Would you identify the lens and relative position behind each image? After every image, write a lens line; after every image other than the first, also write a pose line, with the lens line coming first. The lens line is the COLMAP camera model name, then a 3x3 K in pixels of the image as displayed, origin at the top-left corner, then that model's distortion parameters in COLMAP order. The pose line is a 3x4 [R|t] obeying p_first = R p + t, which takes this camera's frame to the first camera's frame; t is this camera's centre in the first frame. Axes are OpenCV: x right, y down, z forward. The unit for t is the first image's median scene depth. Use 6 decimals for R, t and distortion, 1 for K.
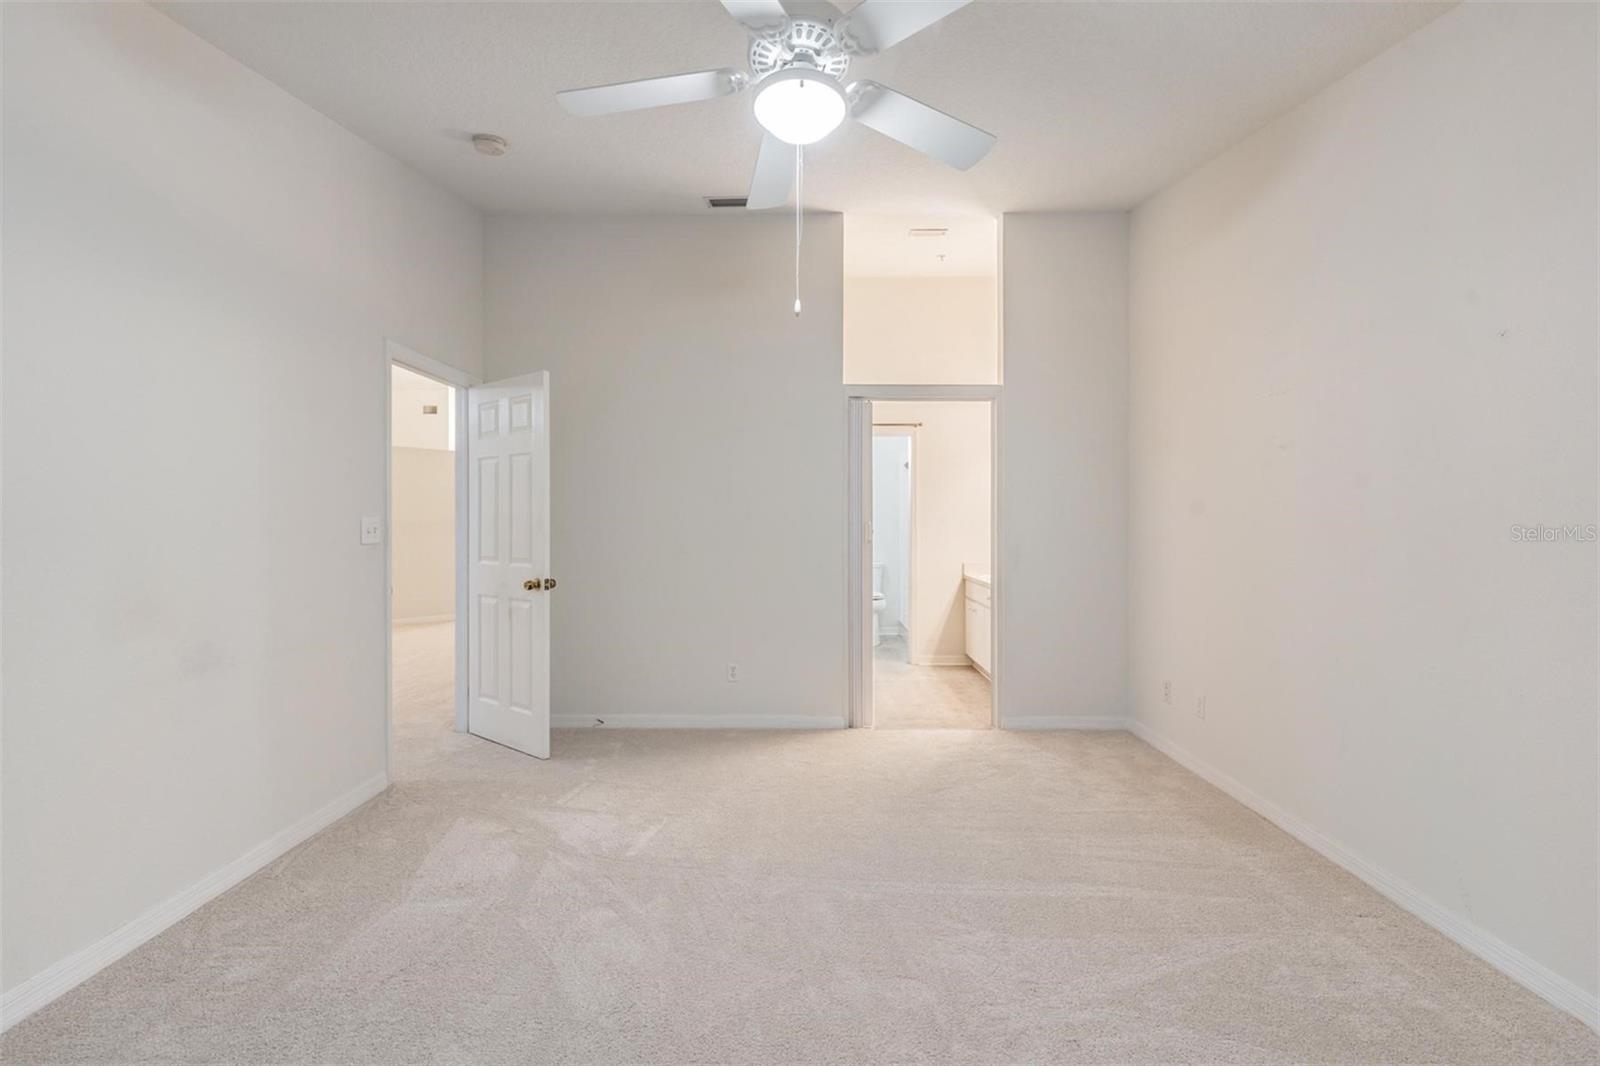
lens RADIAL K [[649.0, 0, 798.0], [0, 649.0, 528.7], [0, 0, 1]] dist [0.000398, -0.000340]
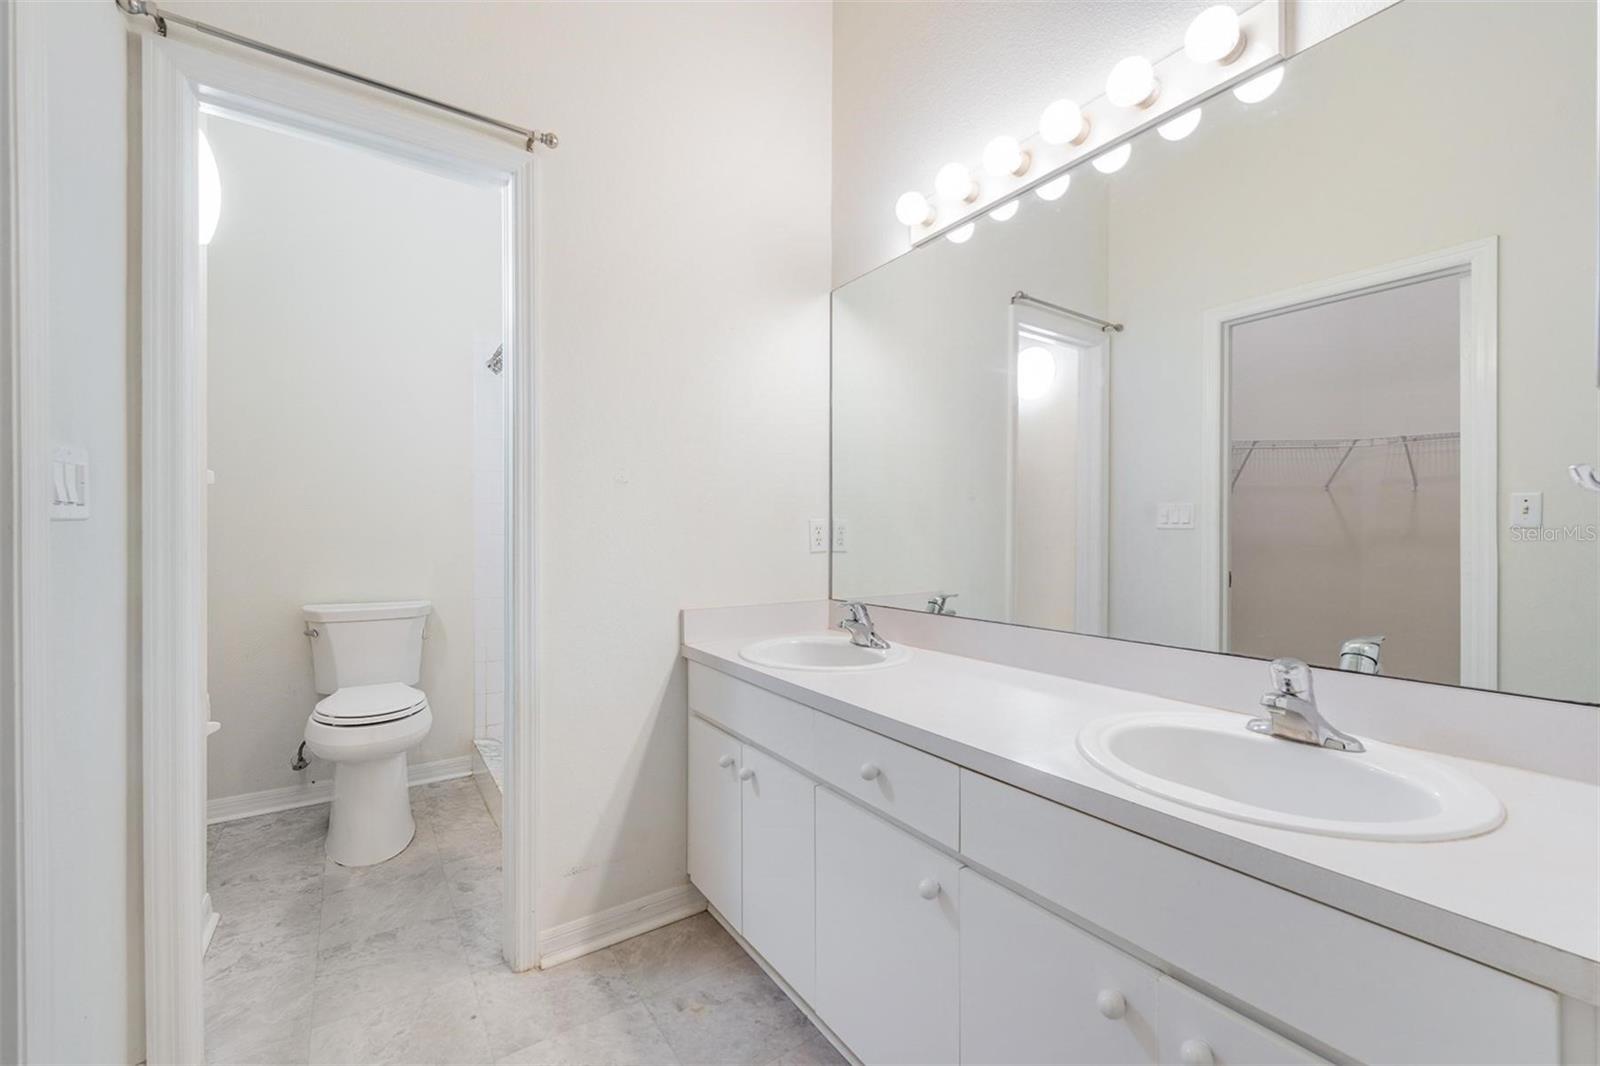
lens RADIAL K [[649.0, 0, 798.0], [0, 649.0, 528.7], [0, 0, 1]] dist [0.000398, -0.000340]
pose [[0.823858, 0.000830, 0.566796, 0.115132], [-0.002238, 0.999996, 0.001788, 0.010806], [-0.566793, -0.002742, 0.823856, 0.691044]]
